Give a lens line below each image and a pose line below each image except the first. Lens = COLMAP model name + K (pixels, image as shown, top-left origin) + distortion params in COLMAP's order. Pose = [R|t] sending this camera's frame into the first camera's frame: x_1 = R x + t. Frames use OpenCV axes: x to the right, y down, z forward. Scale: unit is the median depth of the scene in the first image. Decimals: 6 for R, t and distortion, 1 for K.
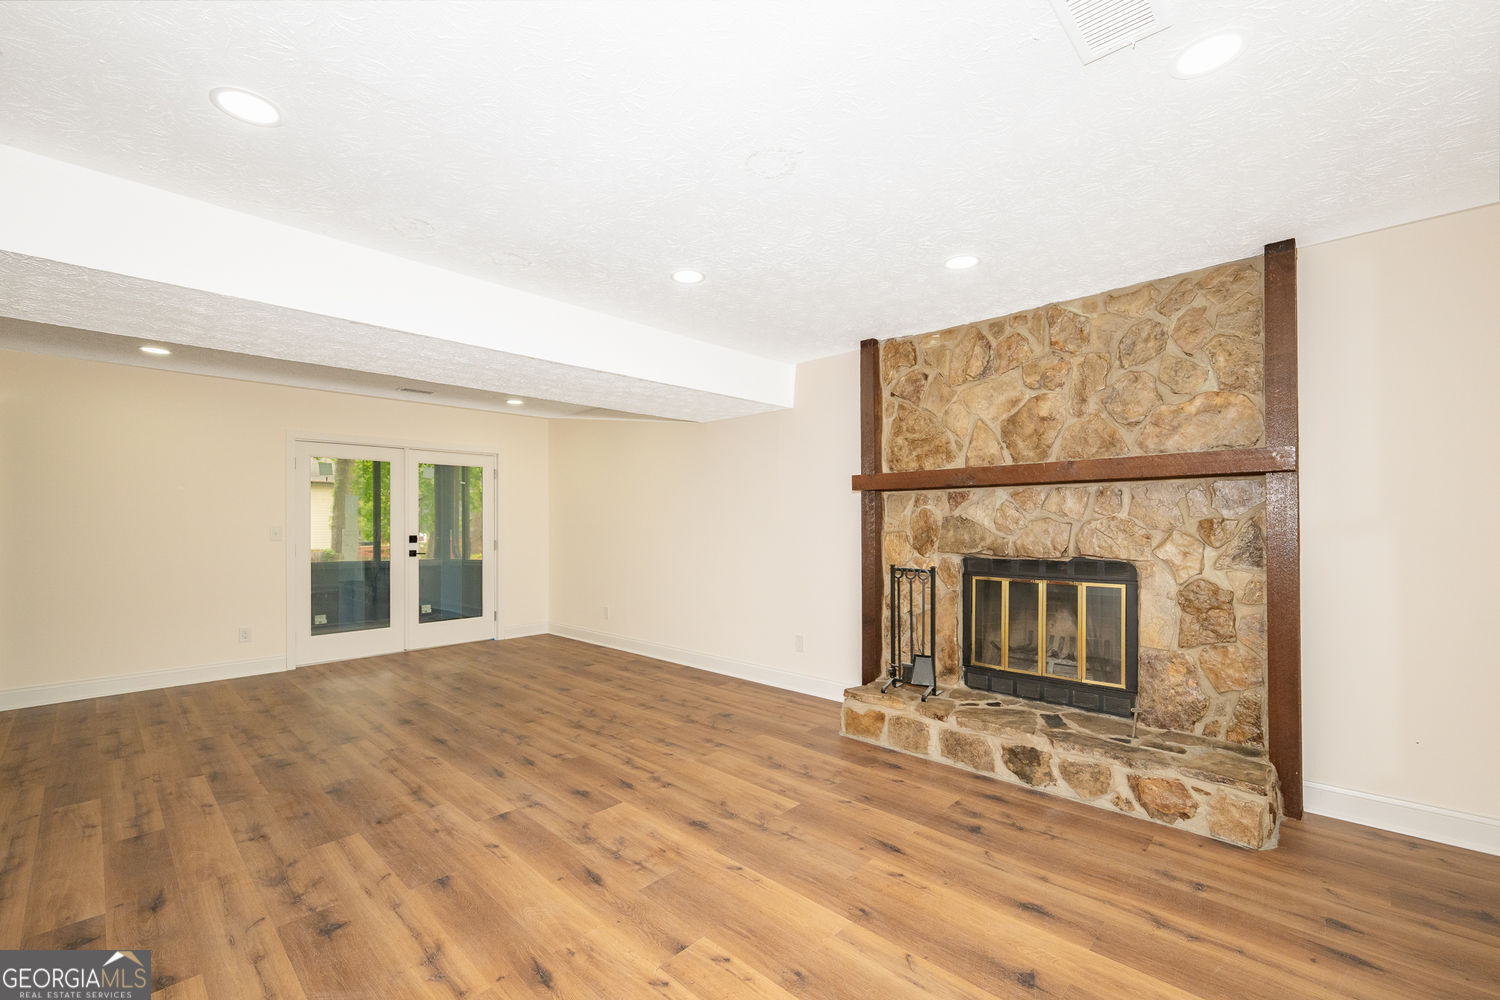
lens RADIAL K [[618.7, 0, 745.2], [0, 618.7, 518.1], [0, 0, 1]] dist [0.002768, 0.003665]
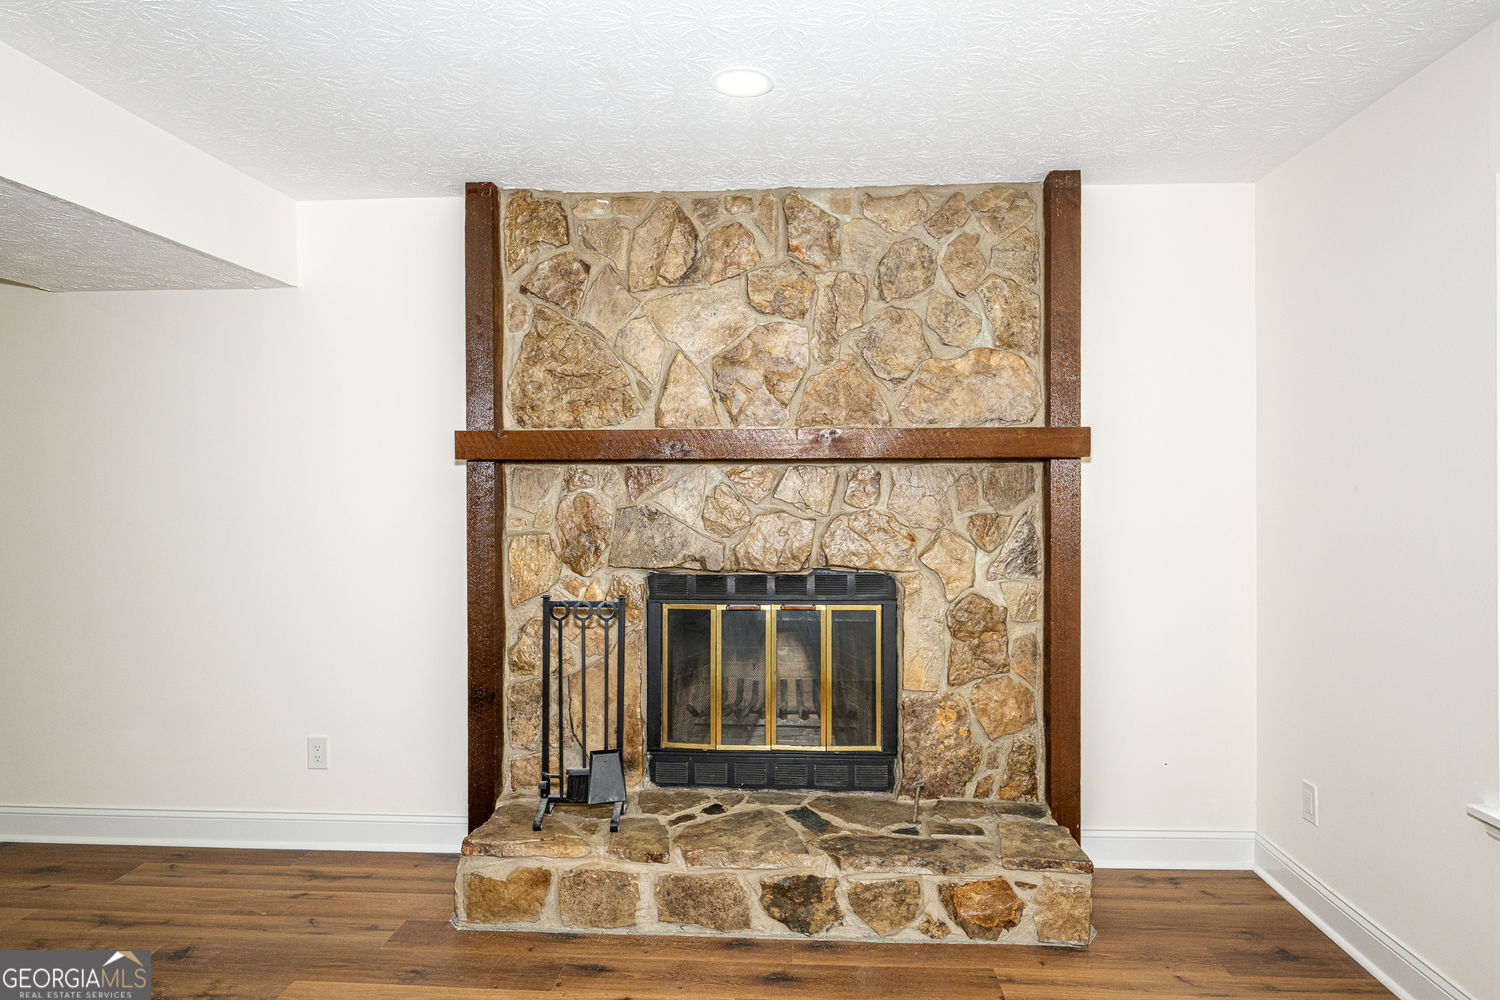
lens RADIAL K [[888.0, 0, 734.1], [0, 888.0, 491.2], [0, 0, 1]] dist [0.001354, -0.002626]
pose [[0.766227, -0.004863, 0.642552, -0.162193], [-0.005518, 0.999885, 0.014147, -0.035177], [-0.642546, -0.014385, 0.766112, 0.307540]]
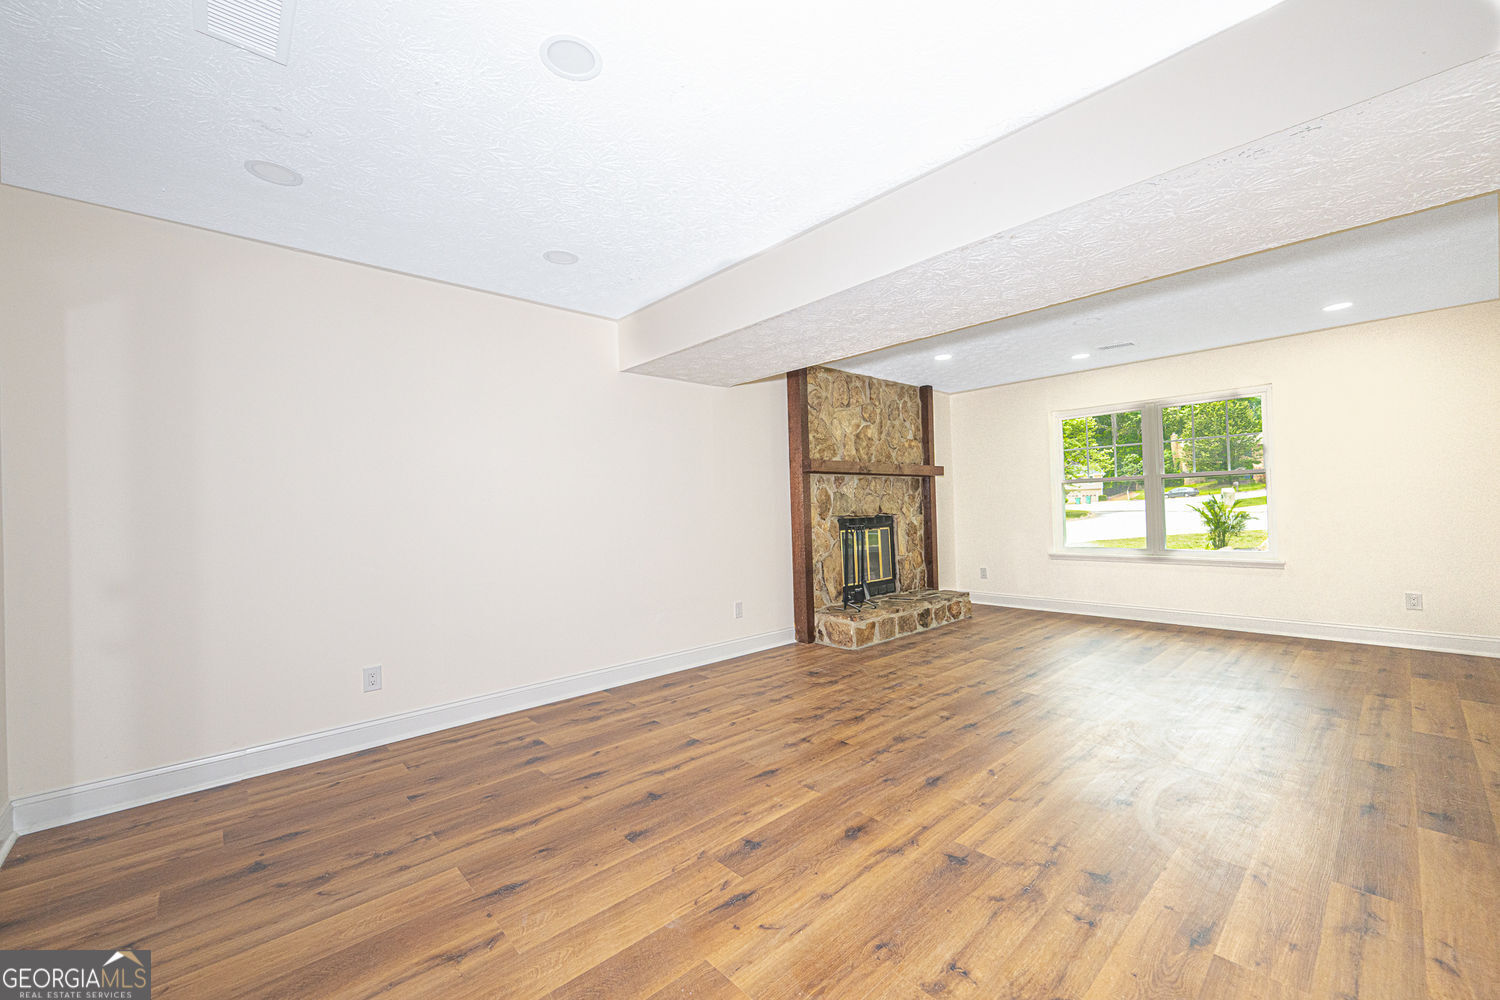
lens RADIAL K [[618.7, 0, 732.7], [0, 618.7, 504.4], [0, 0, 1]] dist [0.002768, 0.003665]
pose [[0.065157, 0.013411, 0.997785, -1.348985], [0.019020, 0.999711, -0.014679, 0.050182], [-0.997694, 0.019935, 0.064883, 1.296148]]
